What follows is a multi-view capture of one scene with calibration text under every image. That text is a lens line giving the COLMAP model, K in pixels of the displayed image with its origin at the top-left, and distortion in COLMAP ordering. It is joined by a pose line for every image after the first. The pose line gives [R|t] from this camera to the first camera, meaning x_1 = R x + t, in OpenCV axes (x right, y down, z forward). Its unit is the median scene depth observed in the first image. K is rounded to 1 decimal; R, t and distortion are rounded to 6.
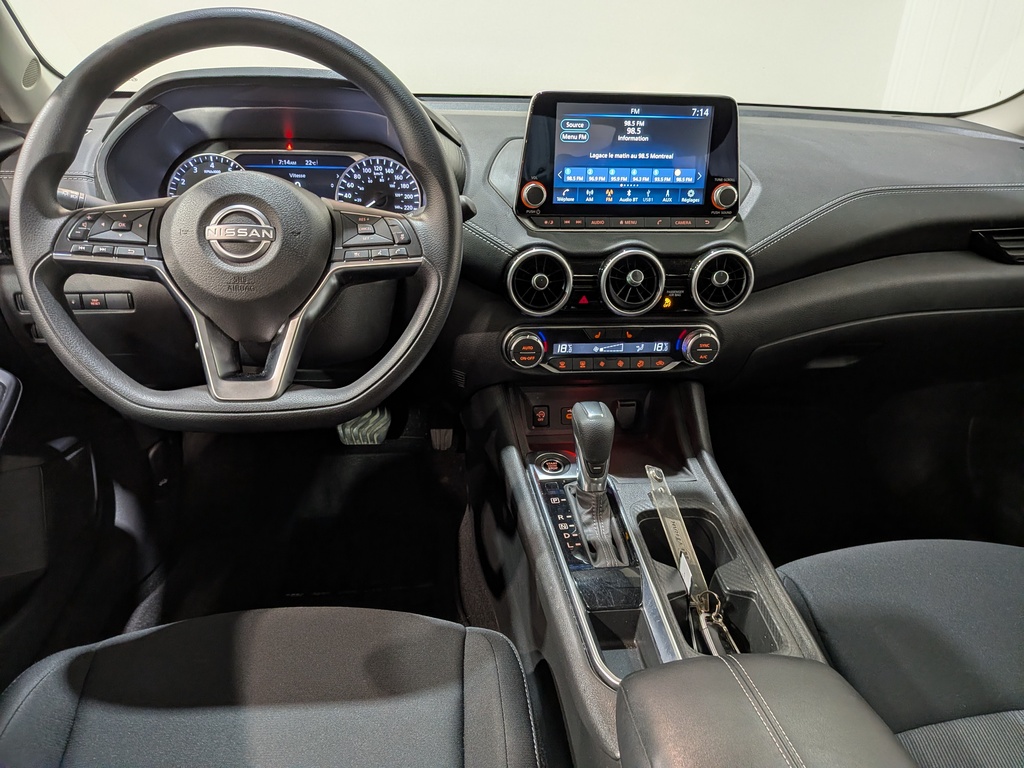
lens RADIAL K [[746.7, 0, 502.9], [0, 746.7, 401.0], [0, 0, 1]] dist [0.065360, -0.116052]
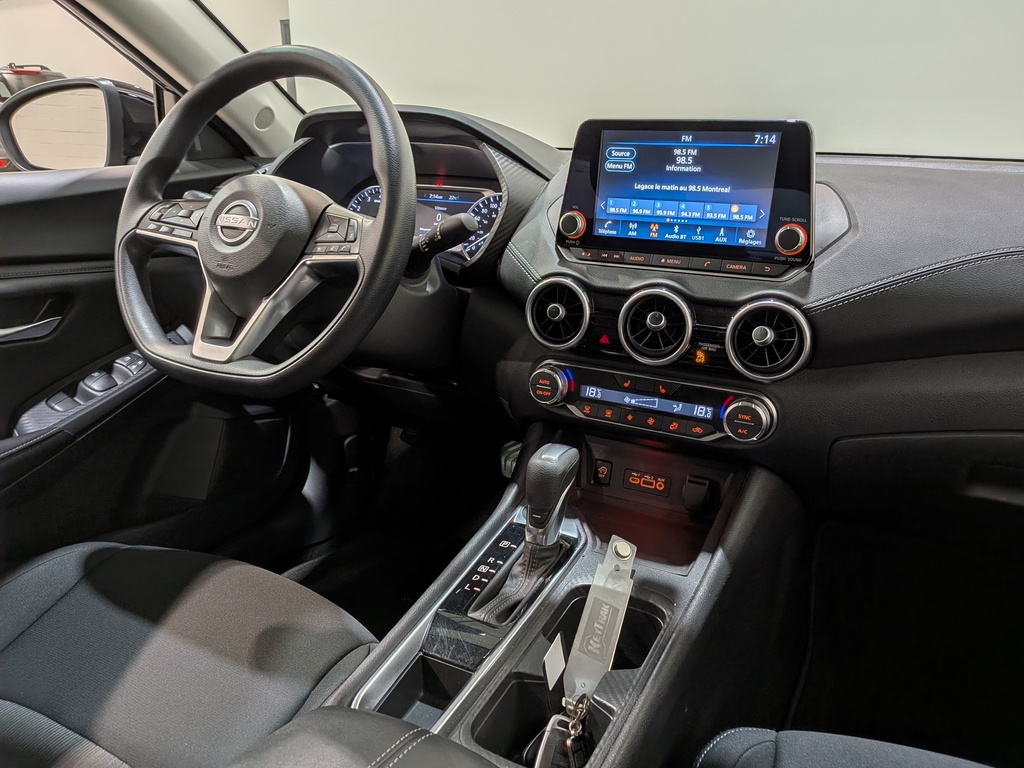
lens RADIAL K [[746.7, 0, 526.9], [0, 746.7, 383.3], [0, 0, 1]] dist [0.065360, -0.116052]
pose [[0.831943, 0.156835, -0.532234, 0.518506], [-0.231141, 0.969989, -0.075470, 0.006019], [0.504424, 0.185808, 0.843227, 0.201044]]
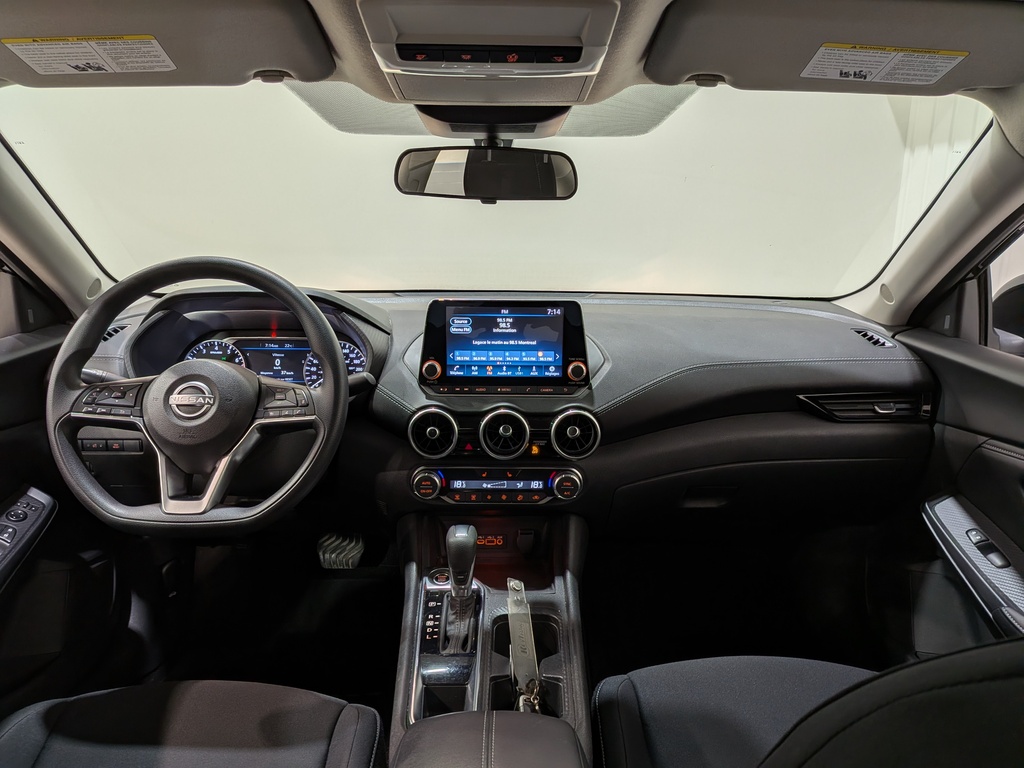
lens RADIAL K [[746.7, 0, 515.0], [0, 746.7, 392.5], [0, 0, 1]] dist [0.065360, -0.116052]
pose [[0.994907, 0.002327, -0.100773, 0.320668], [-0.023526, 0.977483, -0.209697, 0.043853], [0.098016, 0.210999, 0.972560, -0.285616]]
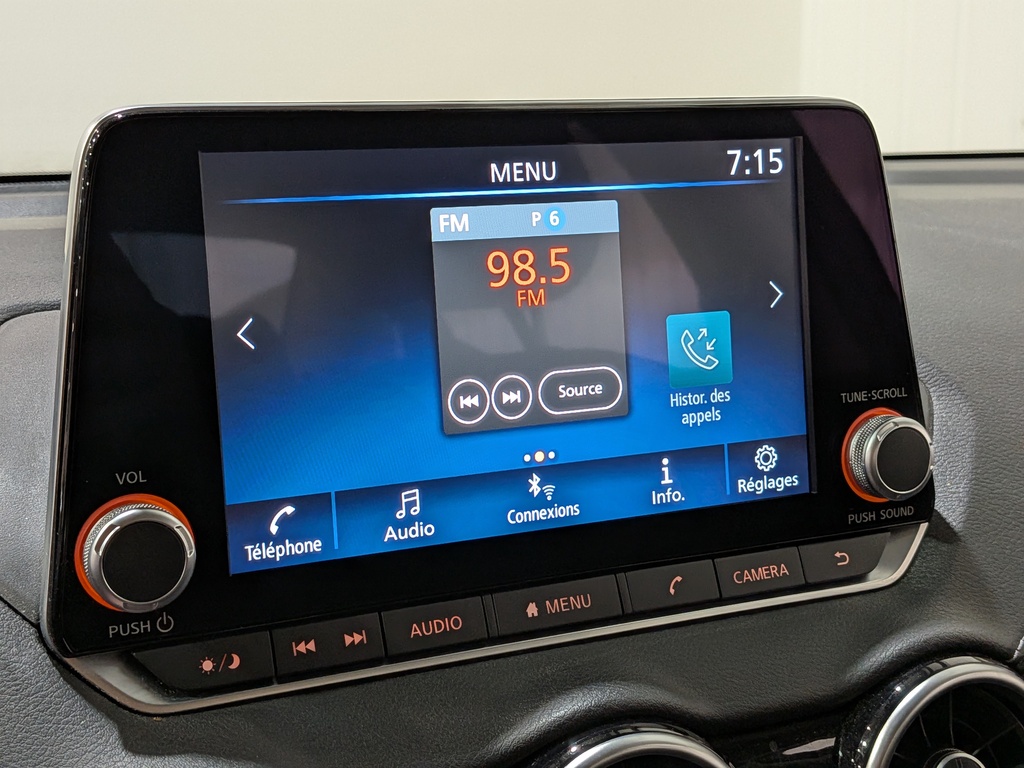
lens RADIAL K [[1441.9, 0, 513.4], [0, 1441.9, 372.8], [0, 0, 1]] dist [0.091476, 0.000000]
pose [[0.952135, -0.097123, 0.289839, 0.028071], [0.171615, 0.954490, -0.243920, -0.199870], [-0.252959, 0.281986, 0.925471, 0.560956]]
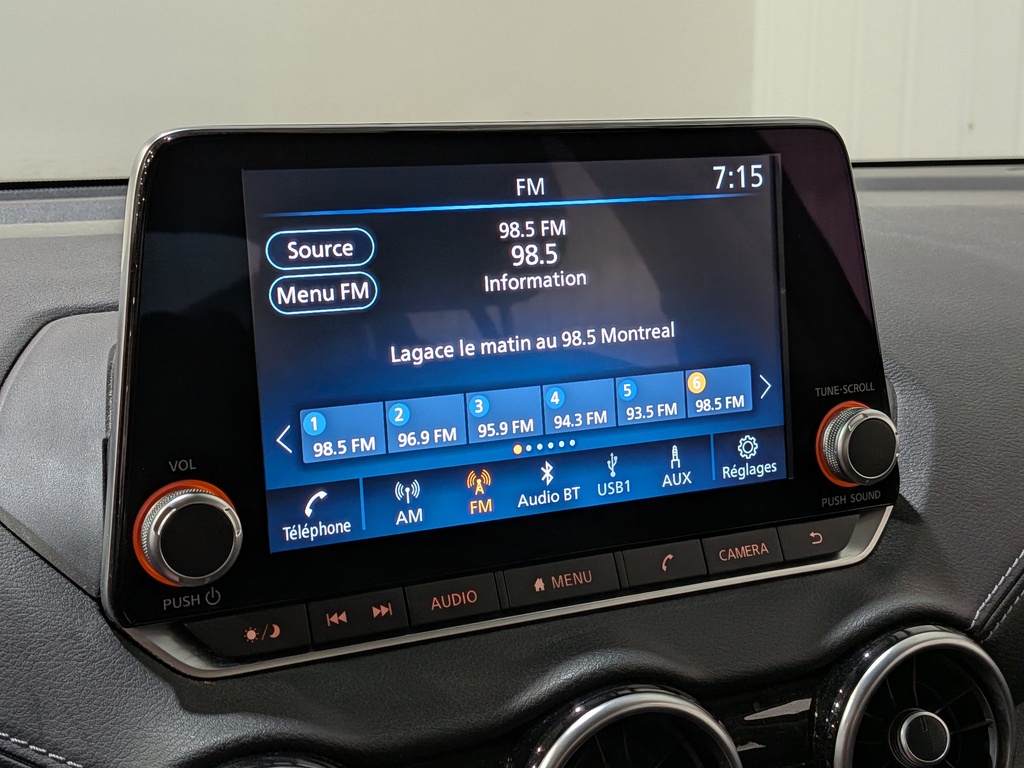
lens RADIAL K [[1441.9, 0, 509.9], [0, 1441.9, 381.9], [0, 0, 1]] dist [0.091476, 0.000000]
pose [[0.943038, -0.102349, 0.316550, -0.002774], [0.181538, 0.955667, -0.231830, -0.191607], [-0.278789, 0.276090, 0.919810, 0.524043]]
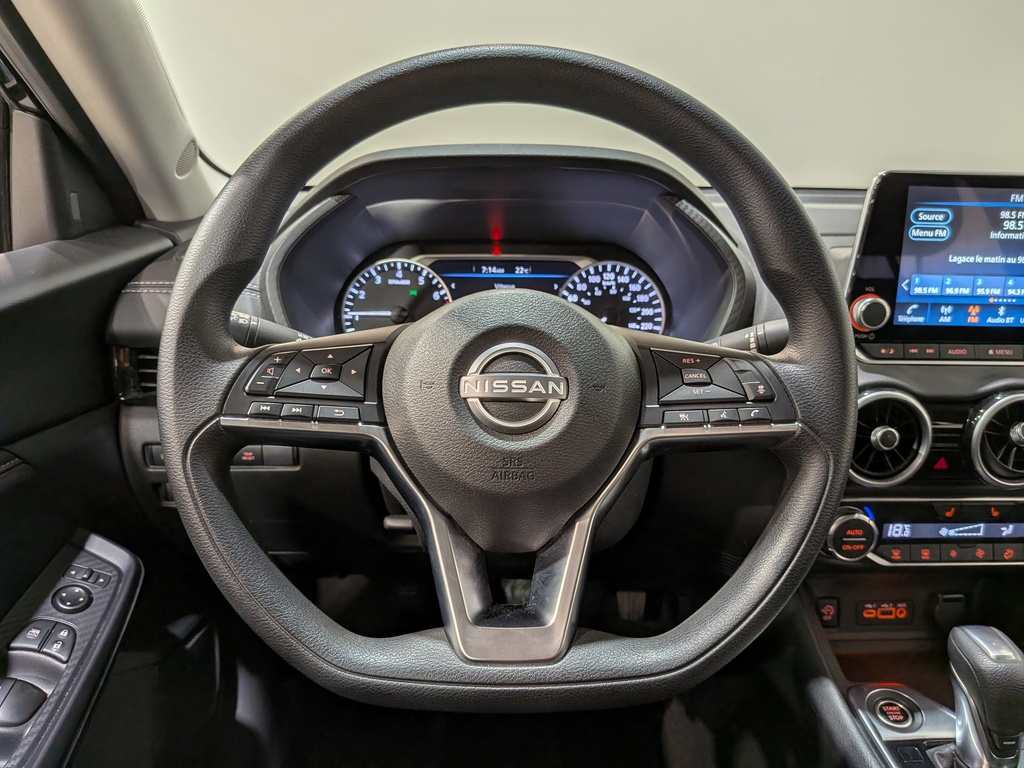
lens RADIAL K [[746.7, 0, 519.9], [0, 746.7, 403.0], [0, 0, 1]] dist [0.065360, -0.116052]
pose [[0.996198, 0.011686, -0.086327, -0.212720], [-0.022088, 0.992463, -0.120535, -0.099257], [0.084268, 0.121983, 0.988948, 0.287519]]
